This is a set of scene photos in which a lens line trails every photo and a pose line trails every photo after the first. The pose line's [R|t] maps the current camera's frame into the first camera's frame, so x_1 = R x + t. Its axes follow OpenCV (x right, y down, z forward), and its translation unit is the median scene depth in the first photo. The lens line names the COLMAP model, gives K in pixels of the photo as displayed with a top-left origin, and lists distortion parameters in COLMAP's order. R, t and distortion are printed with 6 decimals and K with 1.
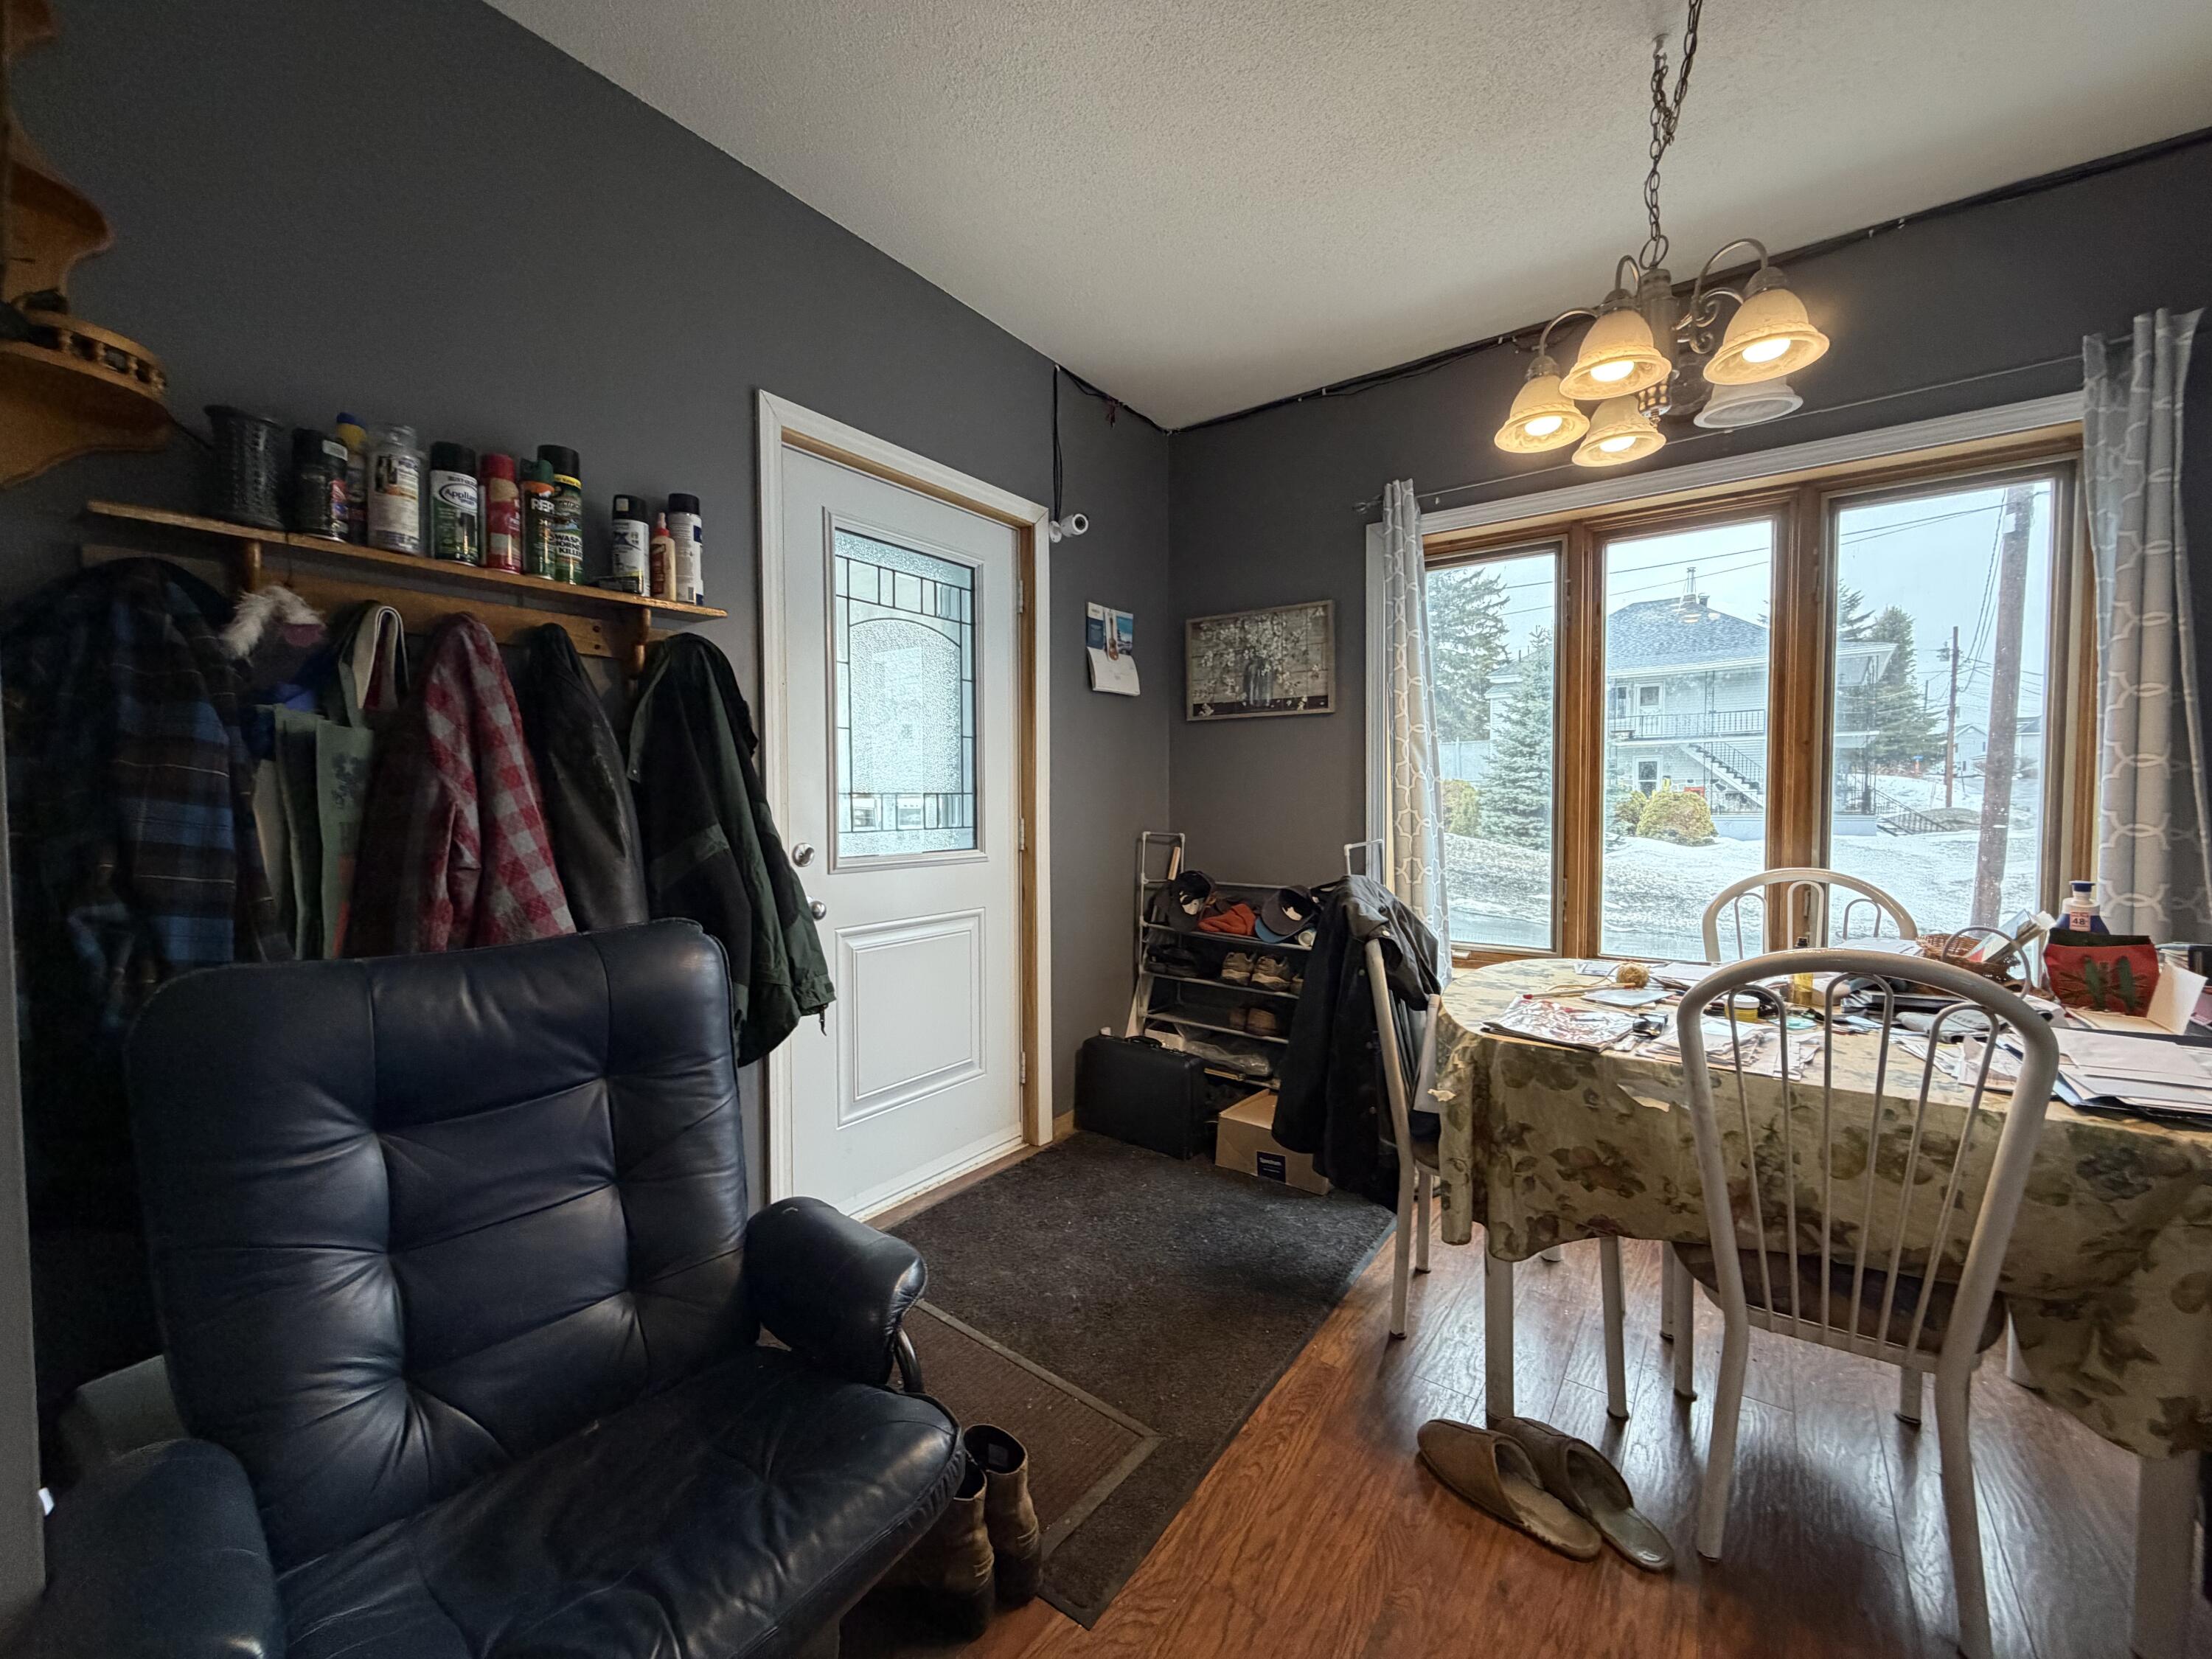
lens RADIAL K [[880.3, 0, 1101.1], [0, 880.3, 829.2], [0, 0, 1]] dist [0.001770, -0.000455]
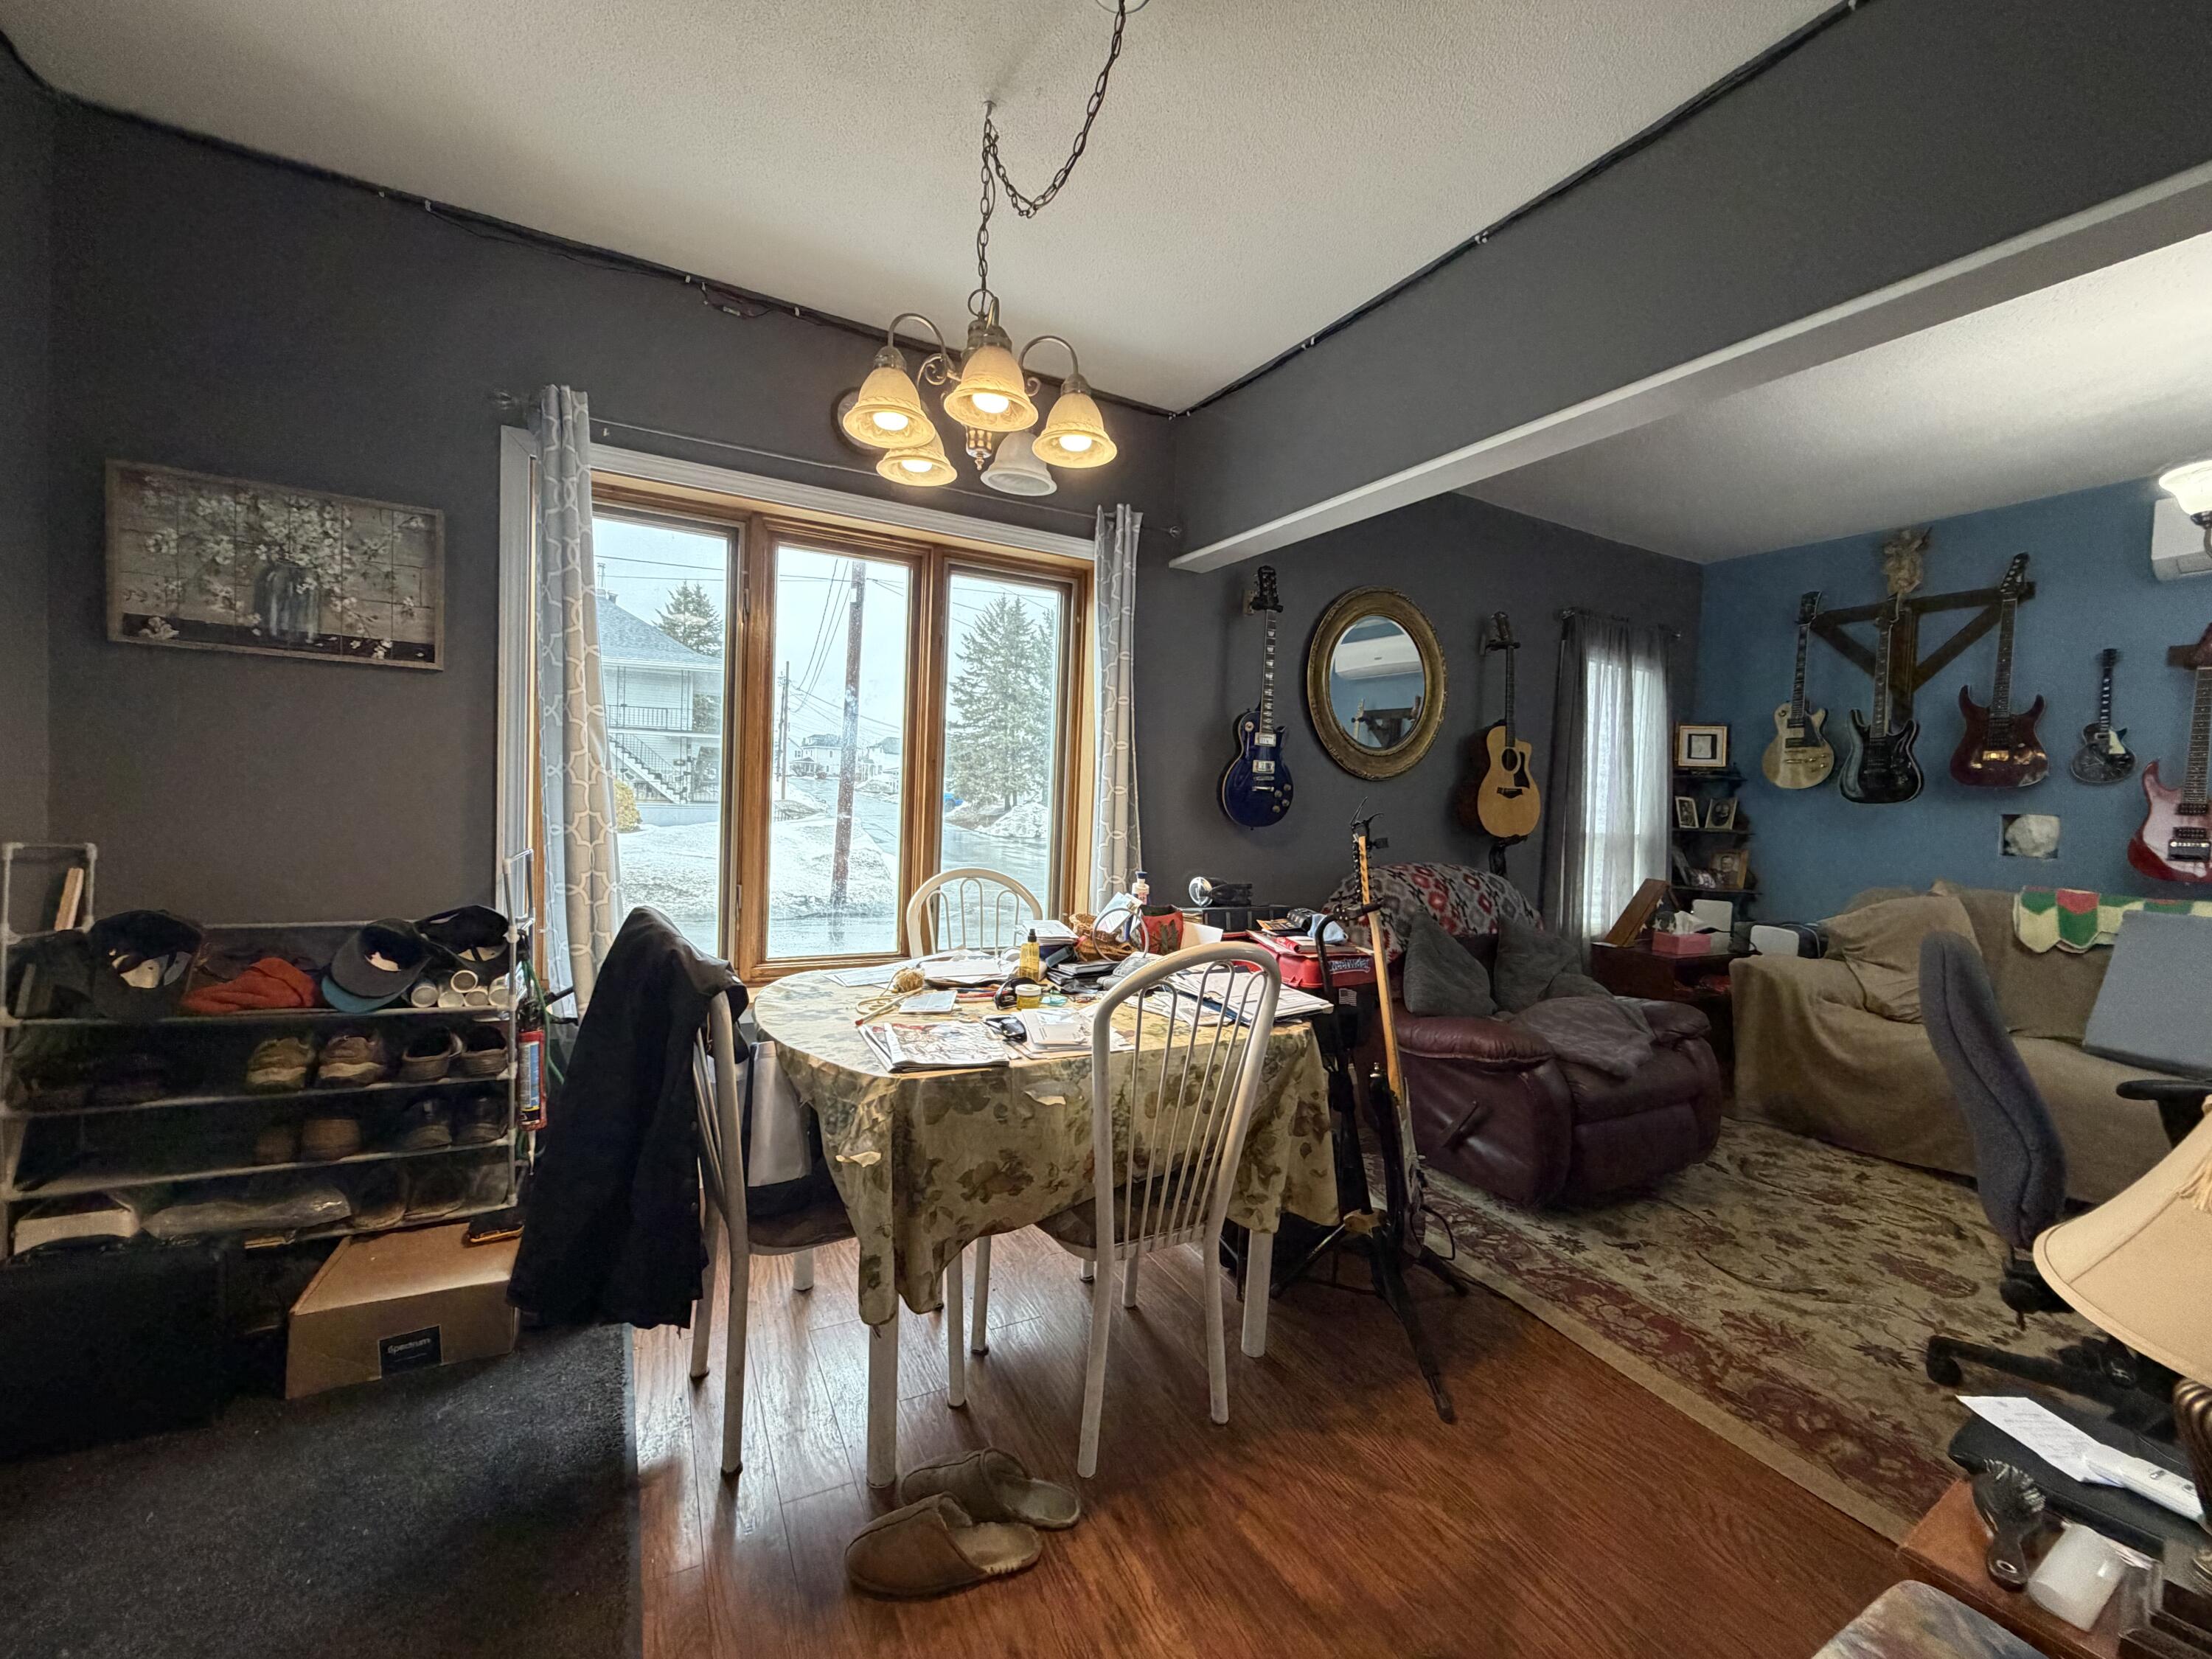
lens RADIAL K [[880.3, 0, 1105.4], [0, 880.3, 830.1], [0, 0, 1]] dist [0.001770, -0.000455]
pose [[0.435045, -0.009278, 0.900361, -0.157854], [-0.007080, 0.999881, 0.013725, -0.019168], [-0.900381, -0.012346, 0.434927, 0.227862]]
